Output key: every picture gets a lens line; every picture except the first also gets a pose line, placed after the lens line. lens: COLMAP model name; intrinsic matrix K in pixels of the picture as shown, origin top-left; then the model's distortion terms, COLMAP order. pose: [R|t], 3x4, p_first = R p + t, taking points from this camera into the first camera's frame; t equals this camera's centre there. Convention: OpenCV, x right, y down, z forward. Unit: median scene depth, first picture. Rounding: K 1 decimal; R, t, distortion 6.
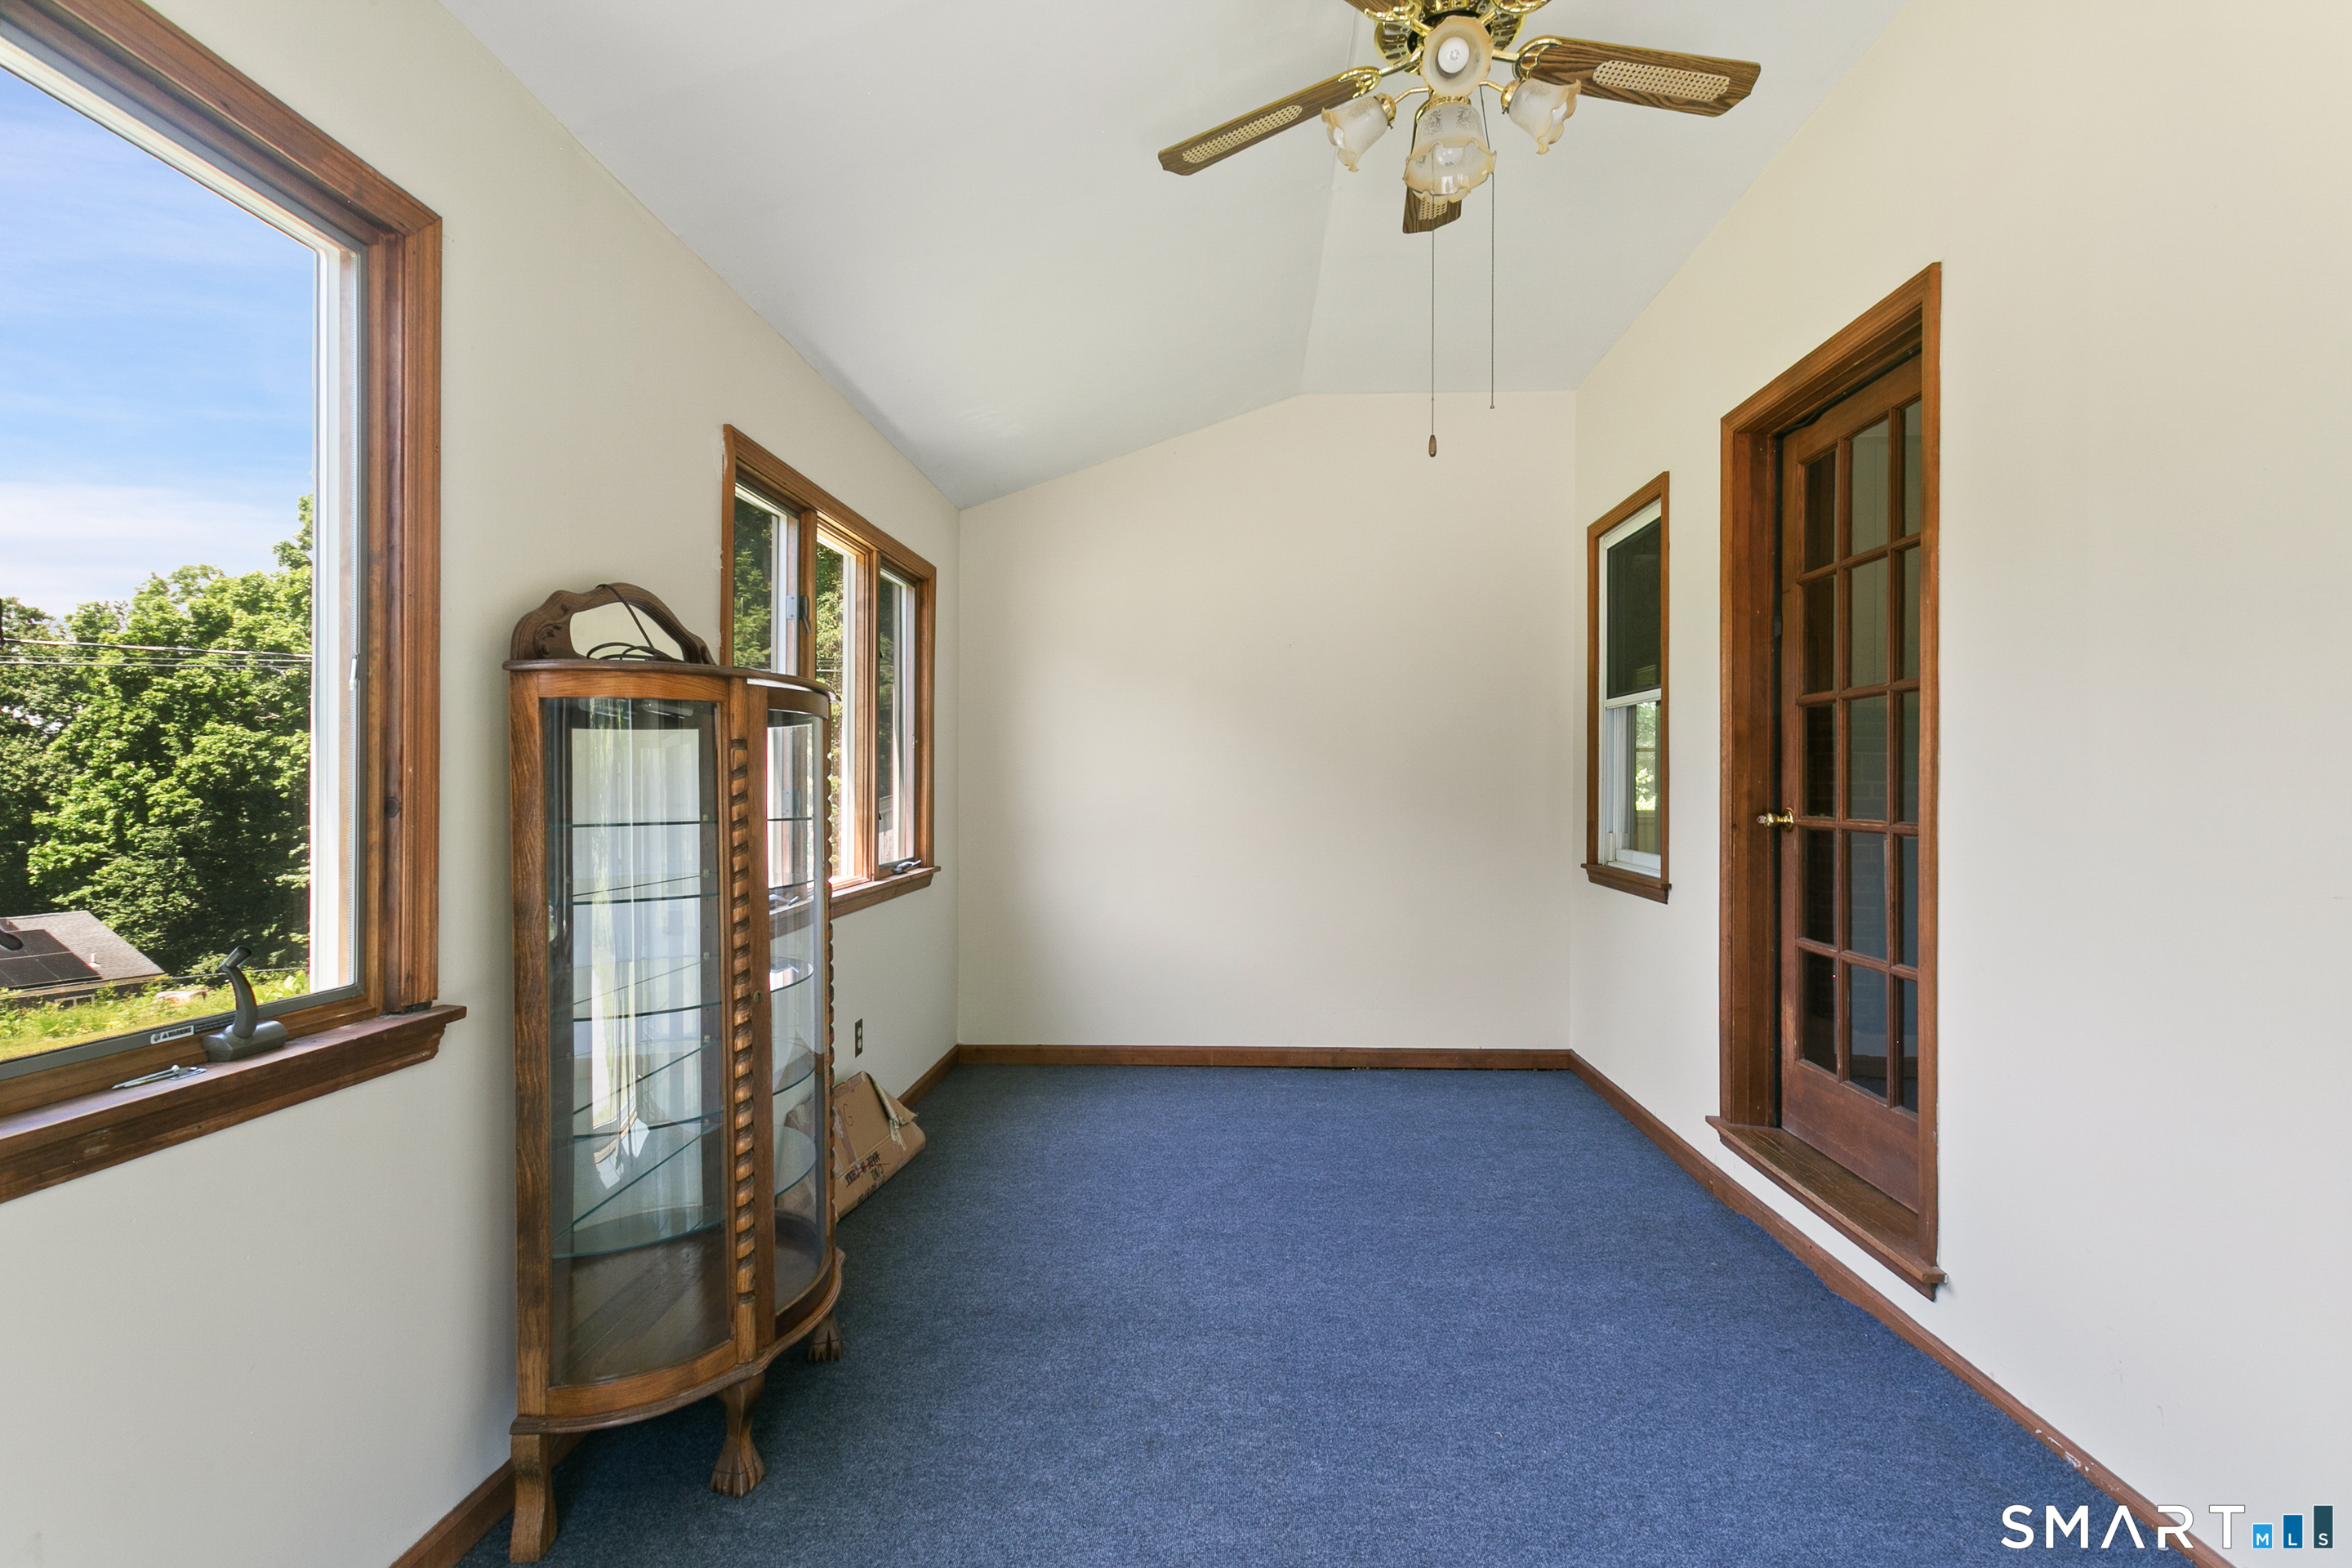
lens RADIAL K [[1141.5, 0, 1180.8], [0, 1141.5, 777.3], [0, 0, 1]] dist [0.000904, 0.003591]
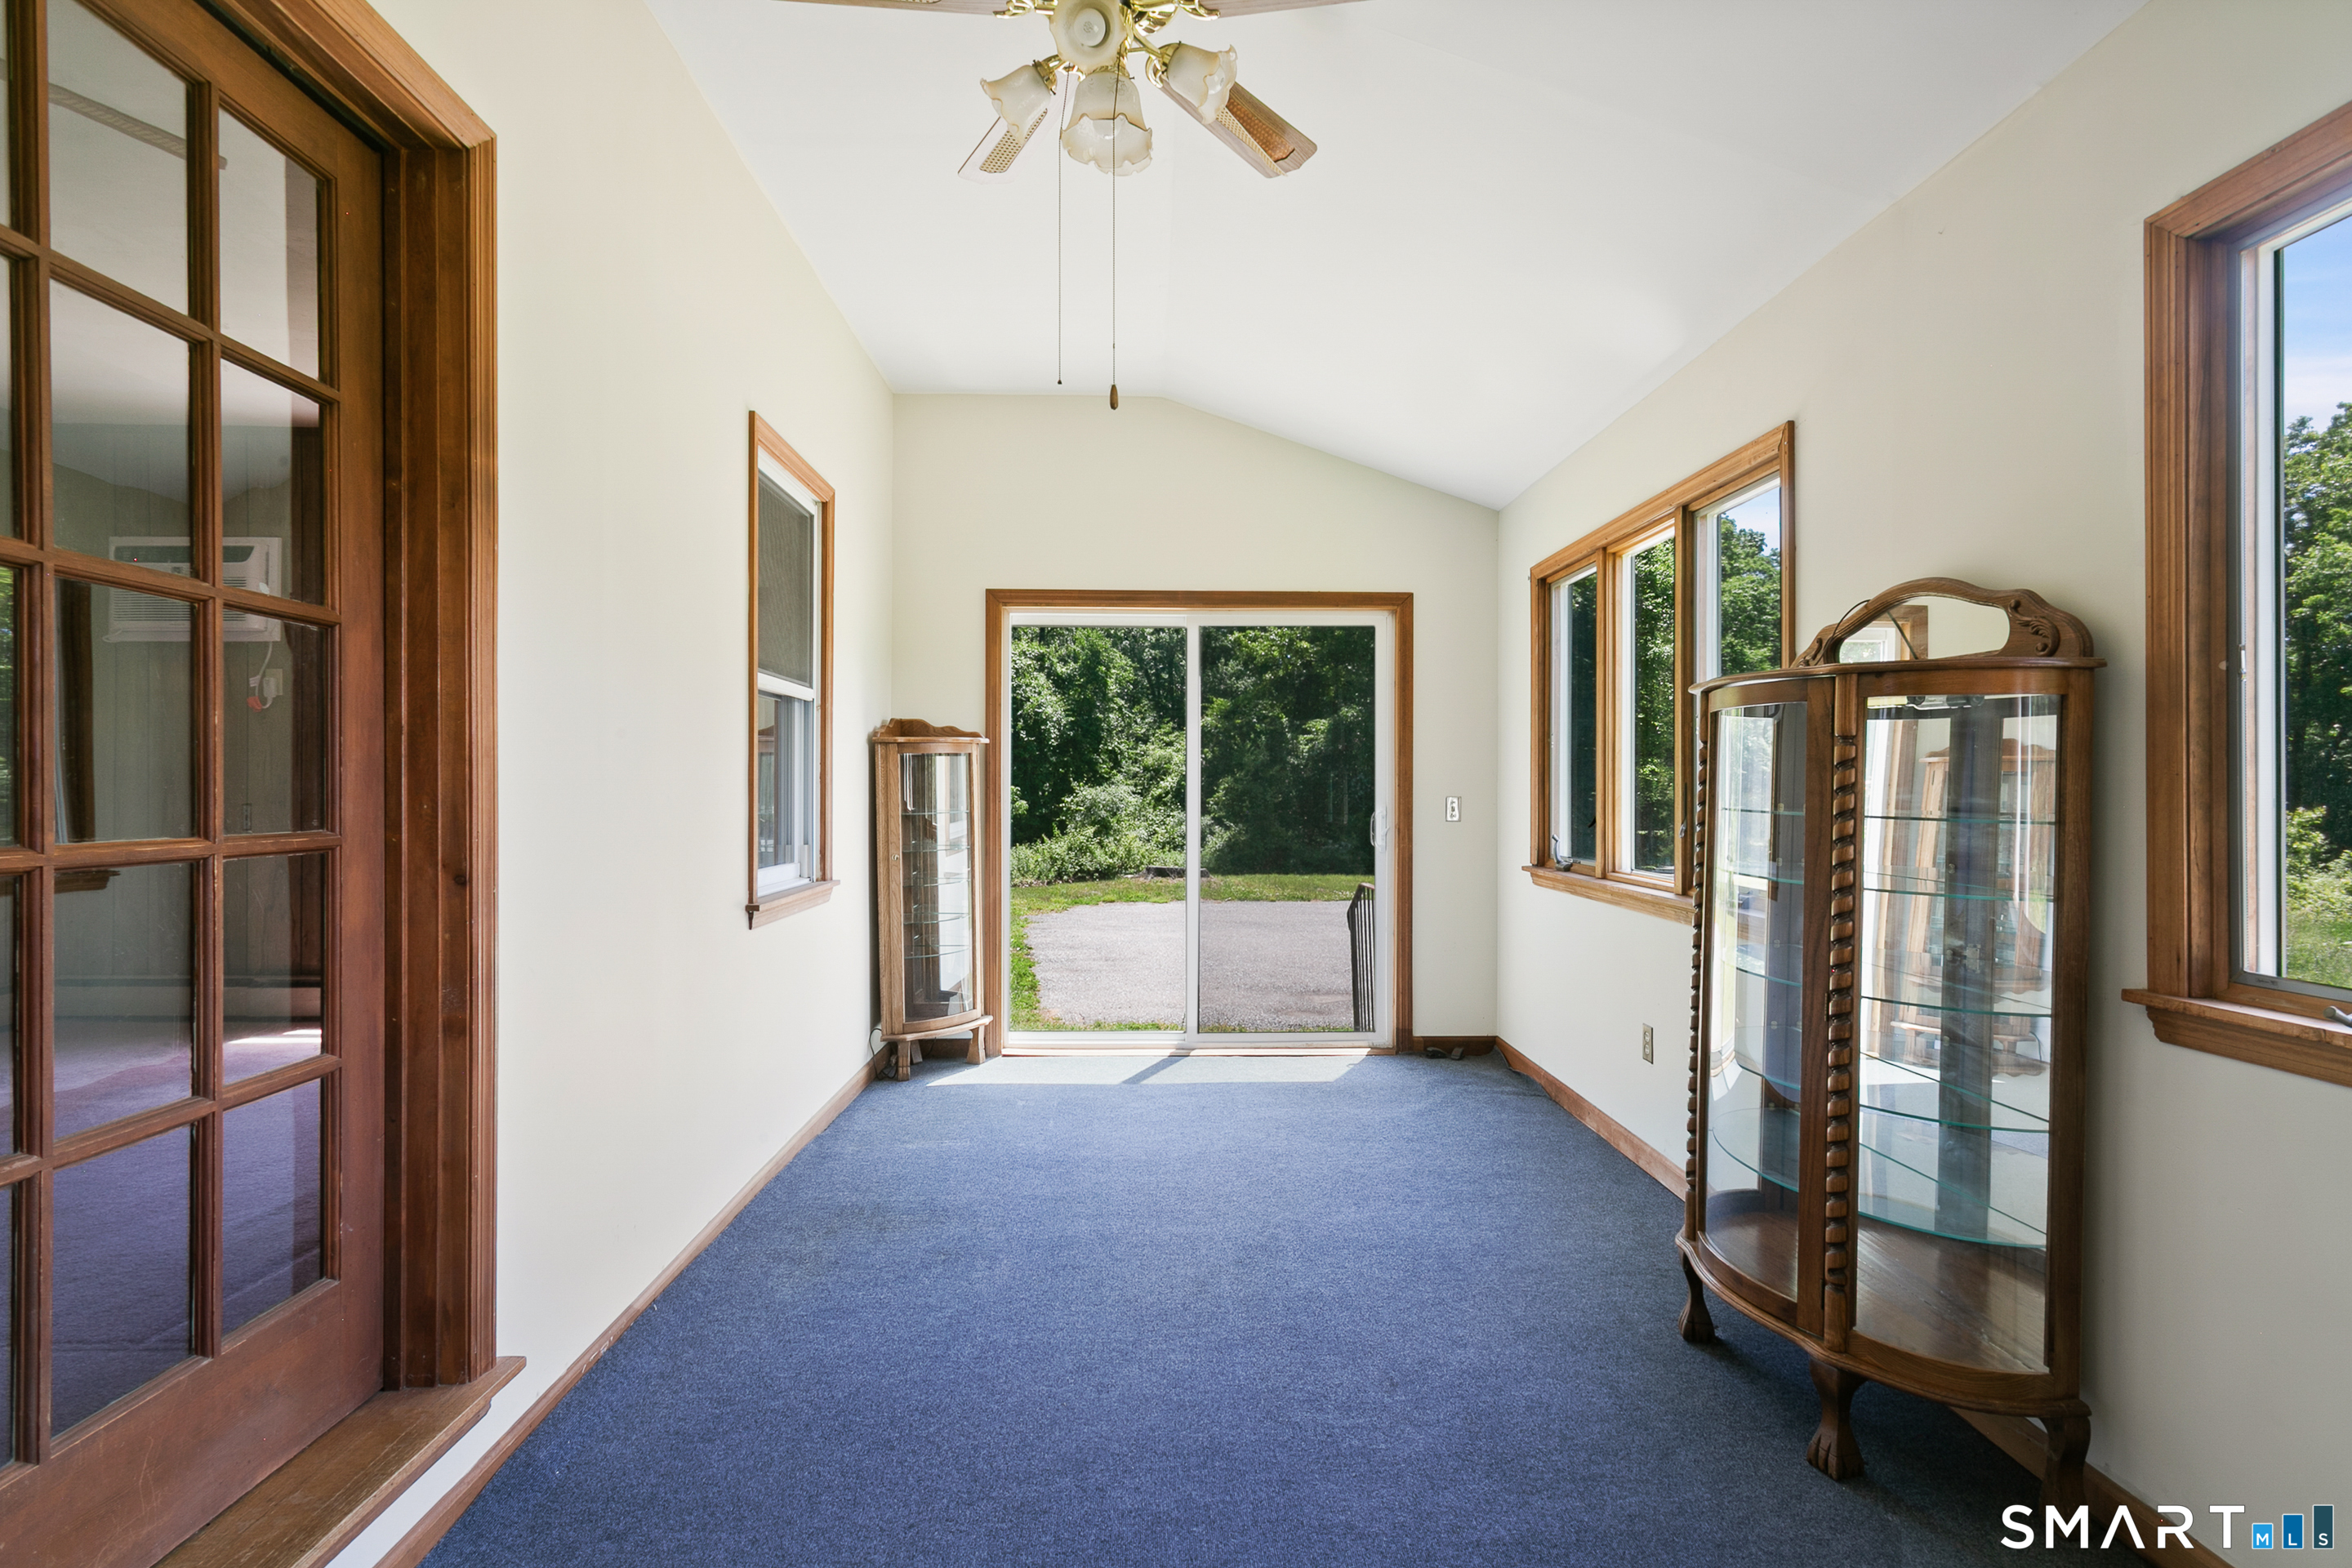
lens RADIAL K [[1141.5, 0, 1147.0], [0, 1141.5, 792.6], [0, 0, 1]] dist [0.000904, 0.003591]
pose [[-0.997976, -0.005682, -0.063338, 0.261915], [-0.006213, 0.999947, 0.008184, 0.017333], [0.063289, 0.008561, -0.997959, 1.895900]]
